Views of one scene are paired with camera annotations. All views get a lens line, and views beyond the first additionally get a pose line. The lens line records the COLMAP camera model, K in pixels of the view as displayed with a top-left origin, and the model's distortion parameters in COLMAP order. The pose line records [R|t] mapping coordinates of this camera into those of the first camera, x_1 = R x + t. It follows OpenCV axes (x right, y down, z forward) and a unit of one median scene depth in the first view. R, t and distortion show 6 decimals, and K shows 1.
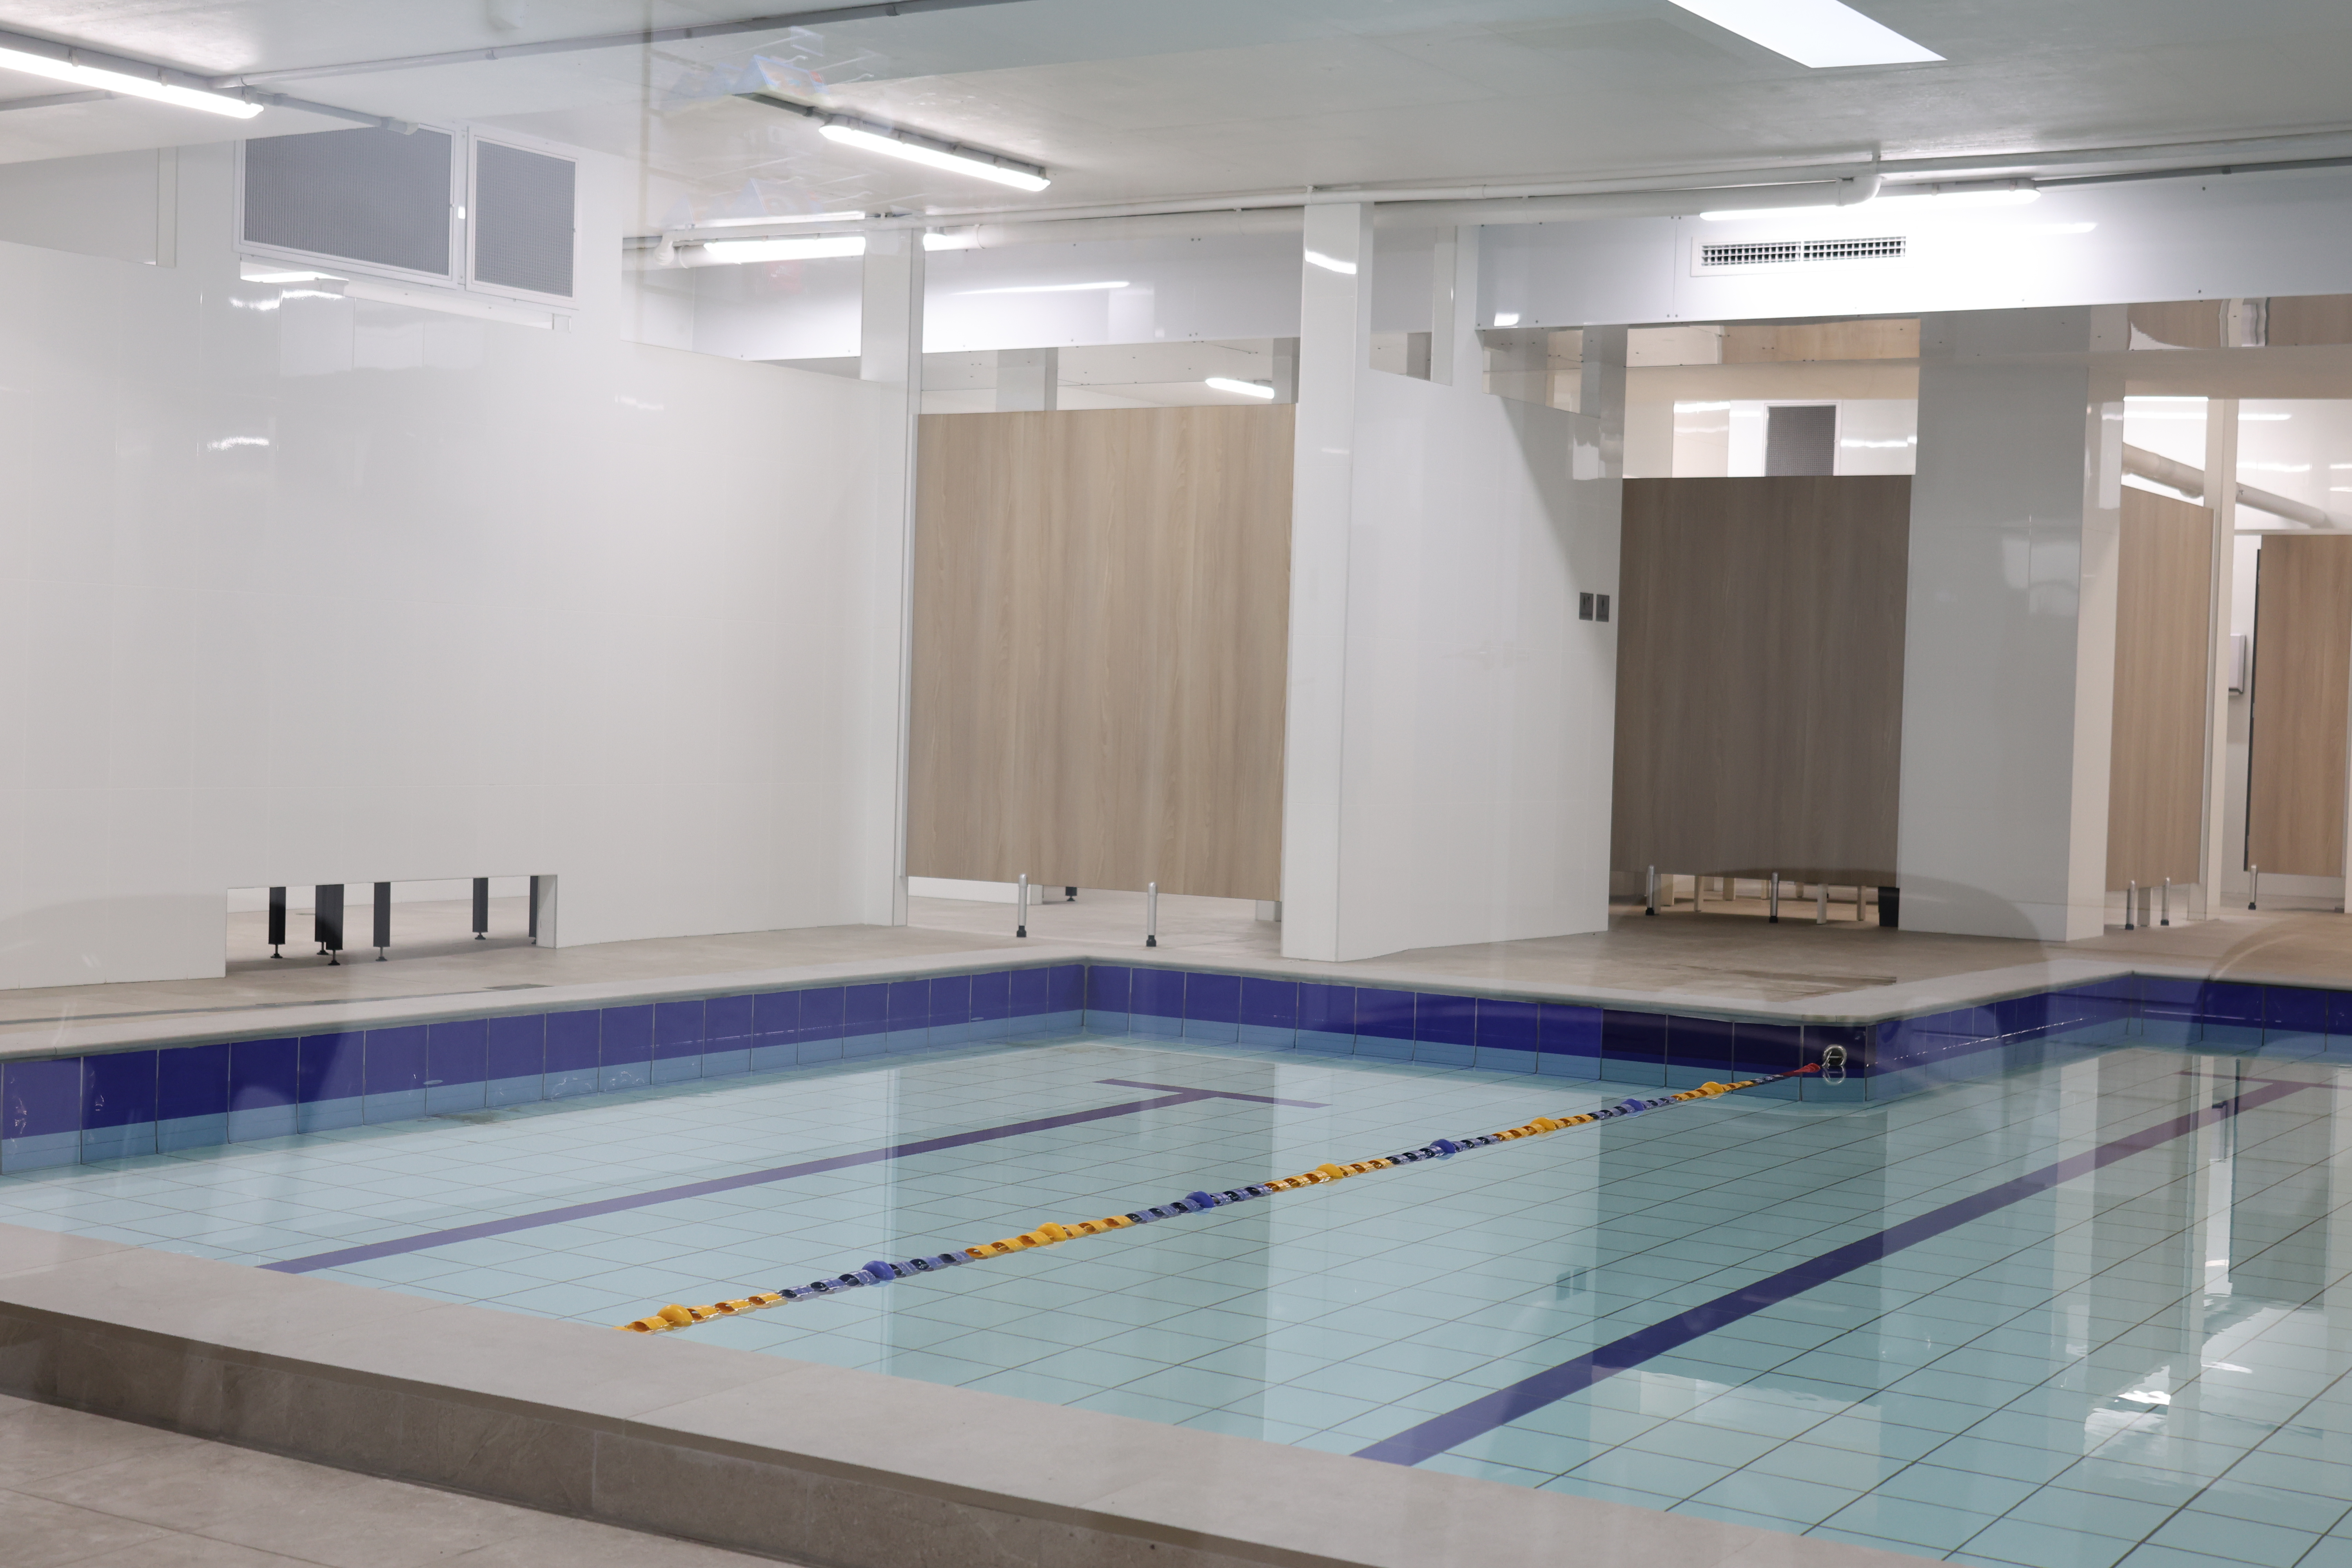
lens RADIAL K [[3339.5, 0, 1176.0], [0, 3339.5, 784.0], [0, 0, 1]] dist [-0.006573, -0.078222]
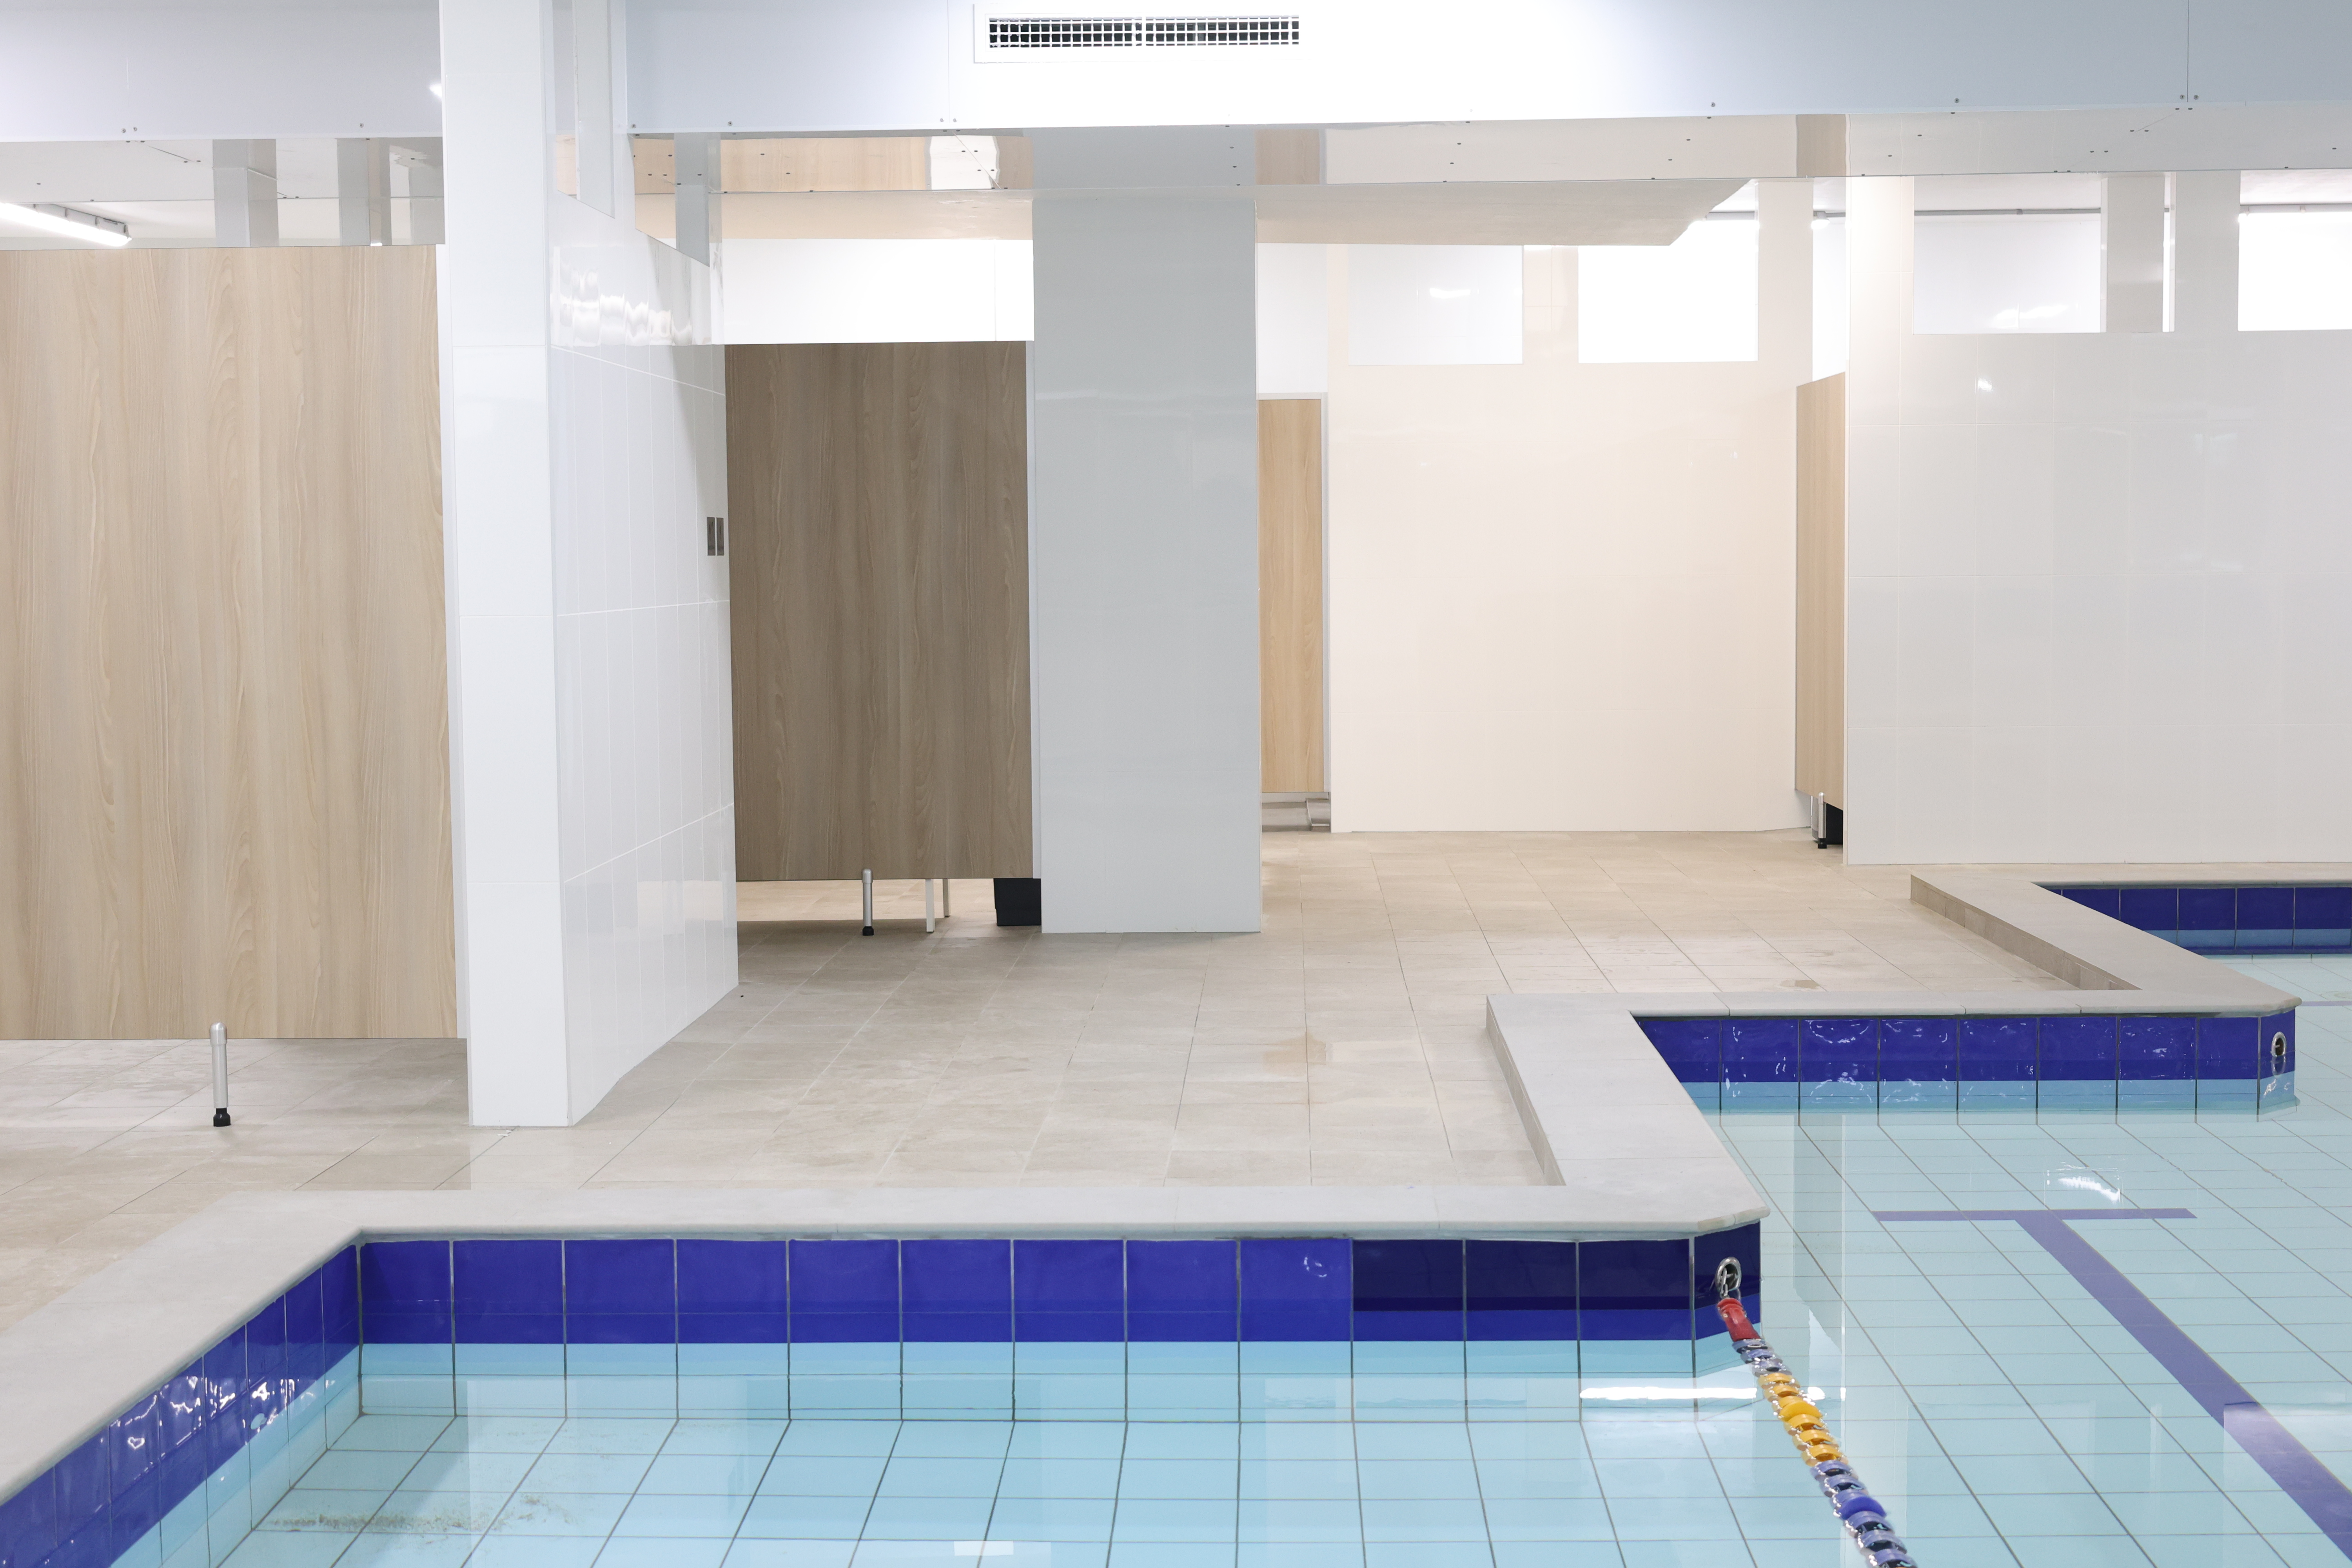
lens RADIAL K [[3243.2, 0, 1176.0], [0, 3243.2, 784.0], [0, 0, 1]] dist [0.028132, 0.047838]
pose [[0.855329, -0.076213, 0.512448, -0.161346], [0.046446, 0.996418, 0.070667, -0.049251], [-0.515998, -0.036643, 0.855806, 0.397616]]
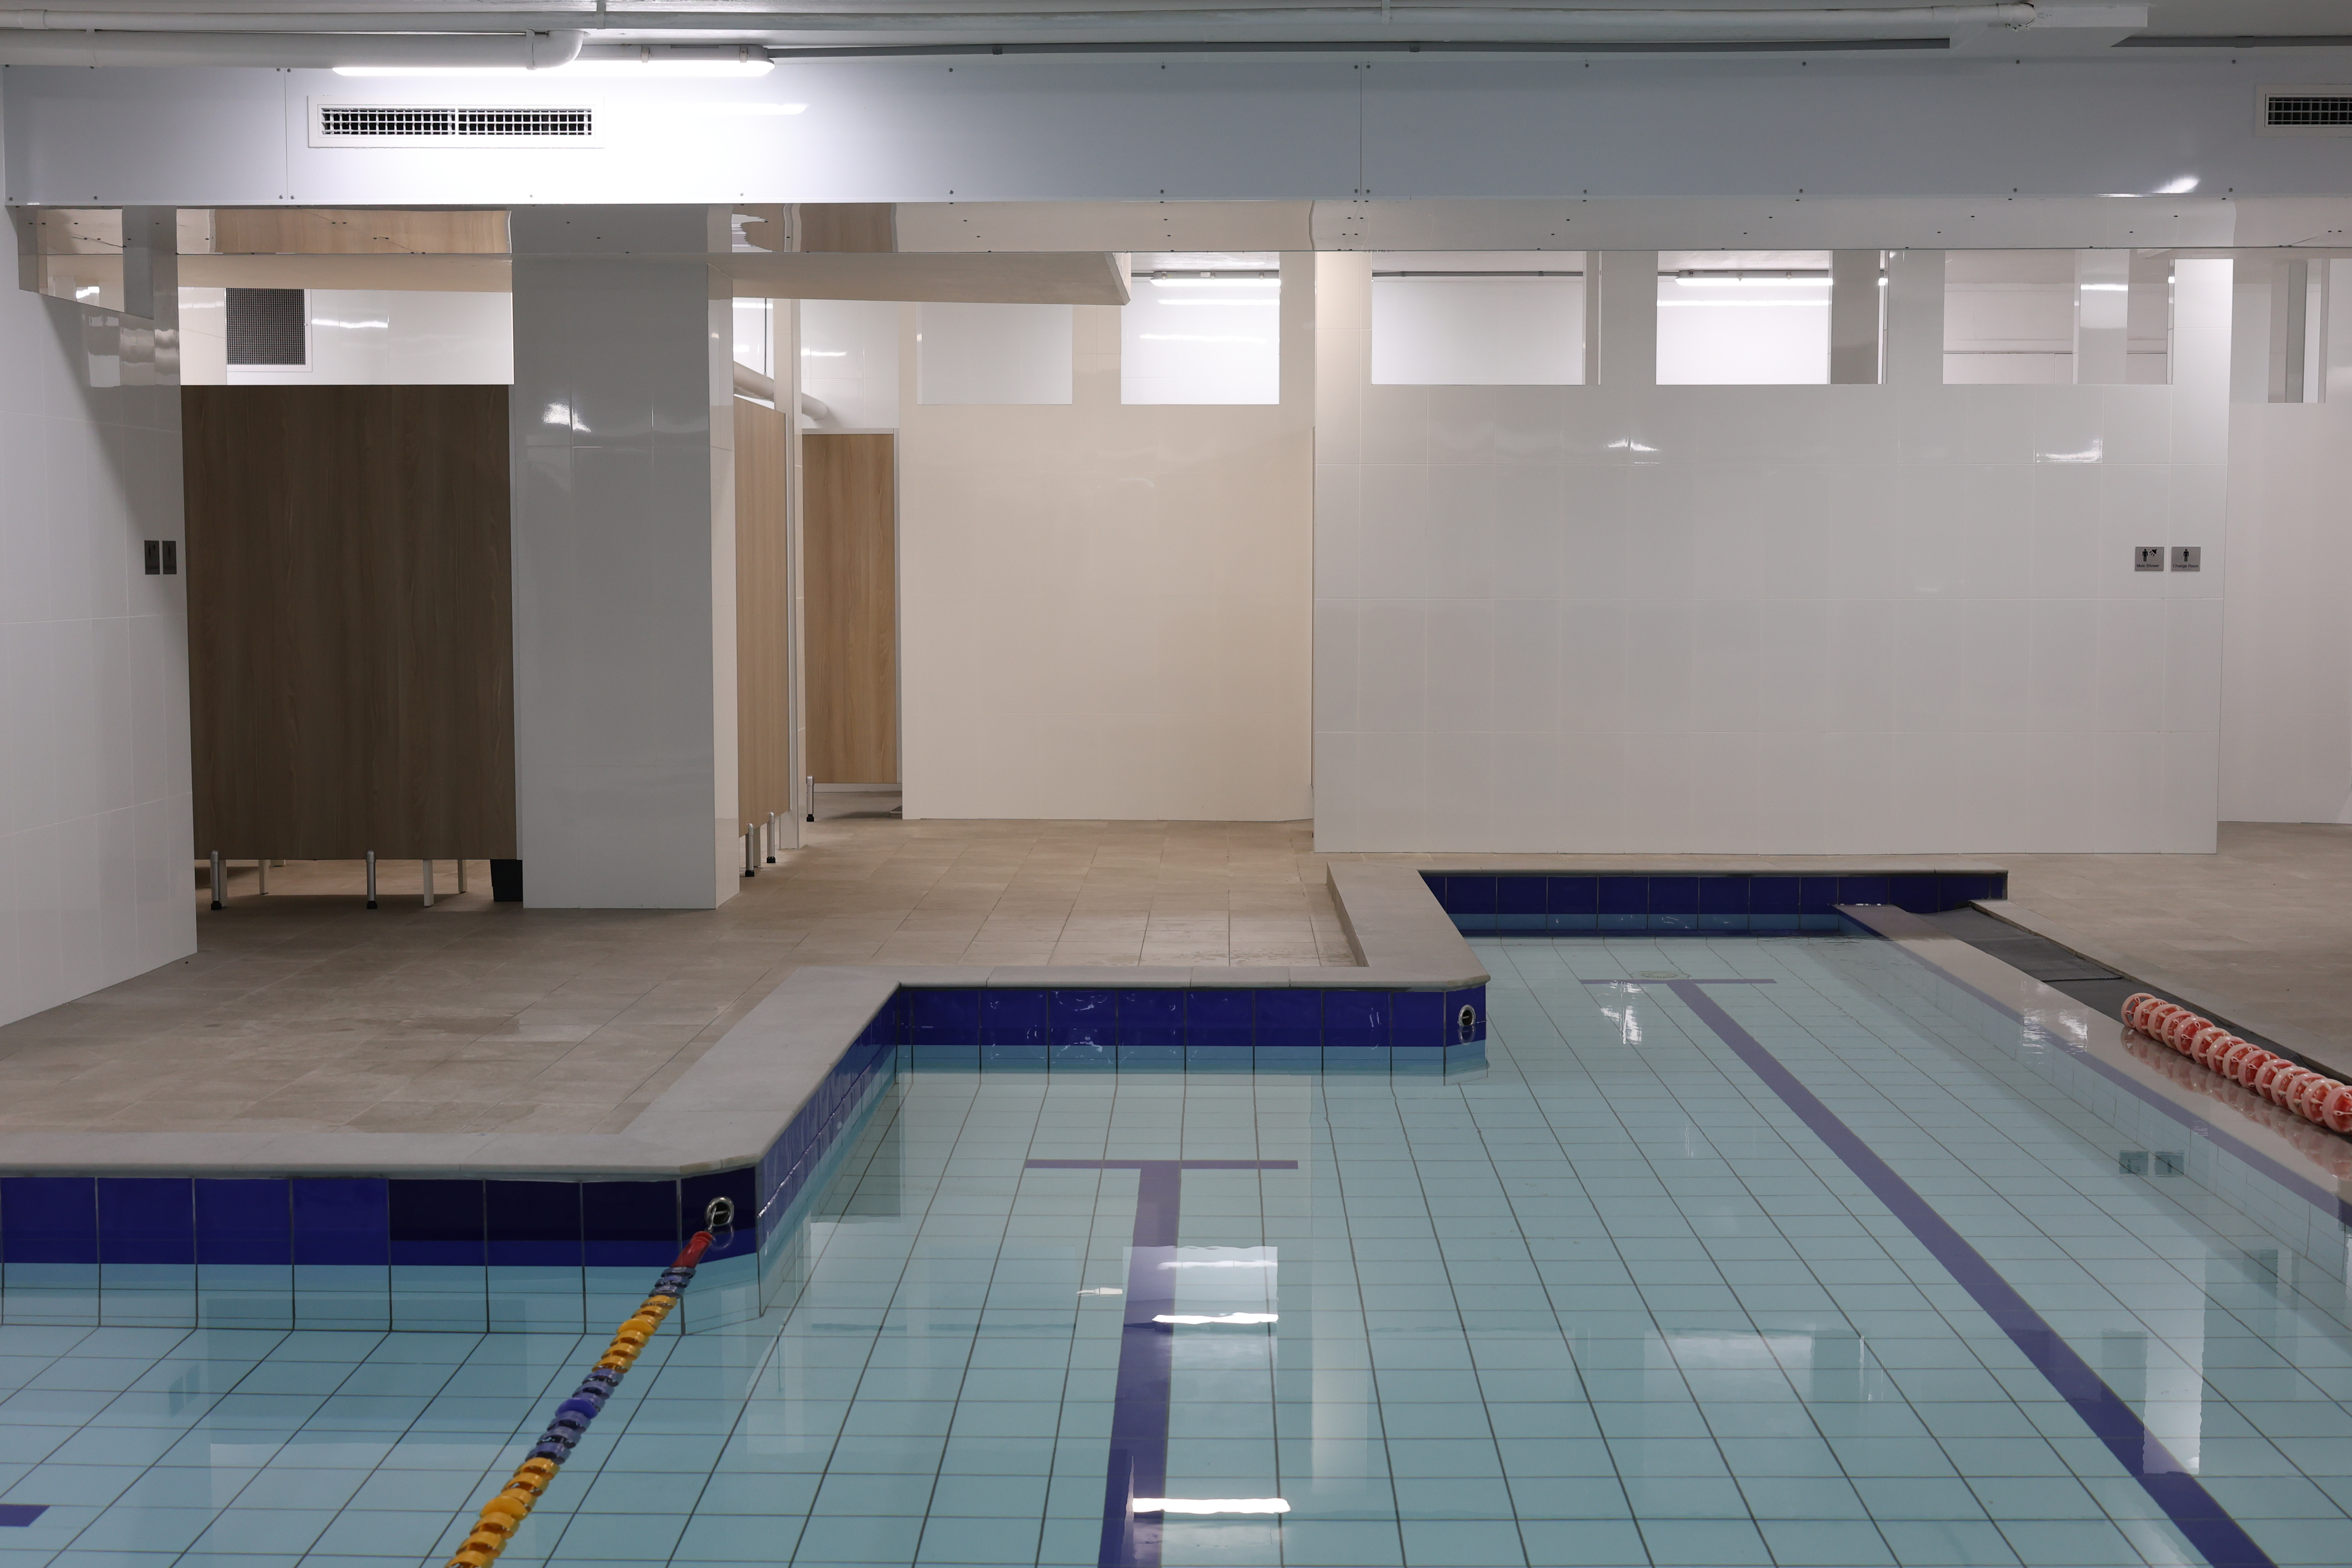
lens RADIAL K [[2942.3, 0, 1180.4], [0, 2942.3, 836.5], [0, 0, 1]] dist [-0.002352, 0.056122]
pose [[0.852150, -0.080299, 0.517099, -0.040639], [0.036209, 0.994836, 0.094814, -0.049016], [-0.522043, -0.062072, 0.850658, 0.293371]]
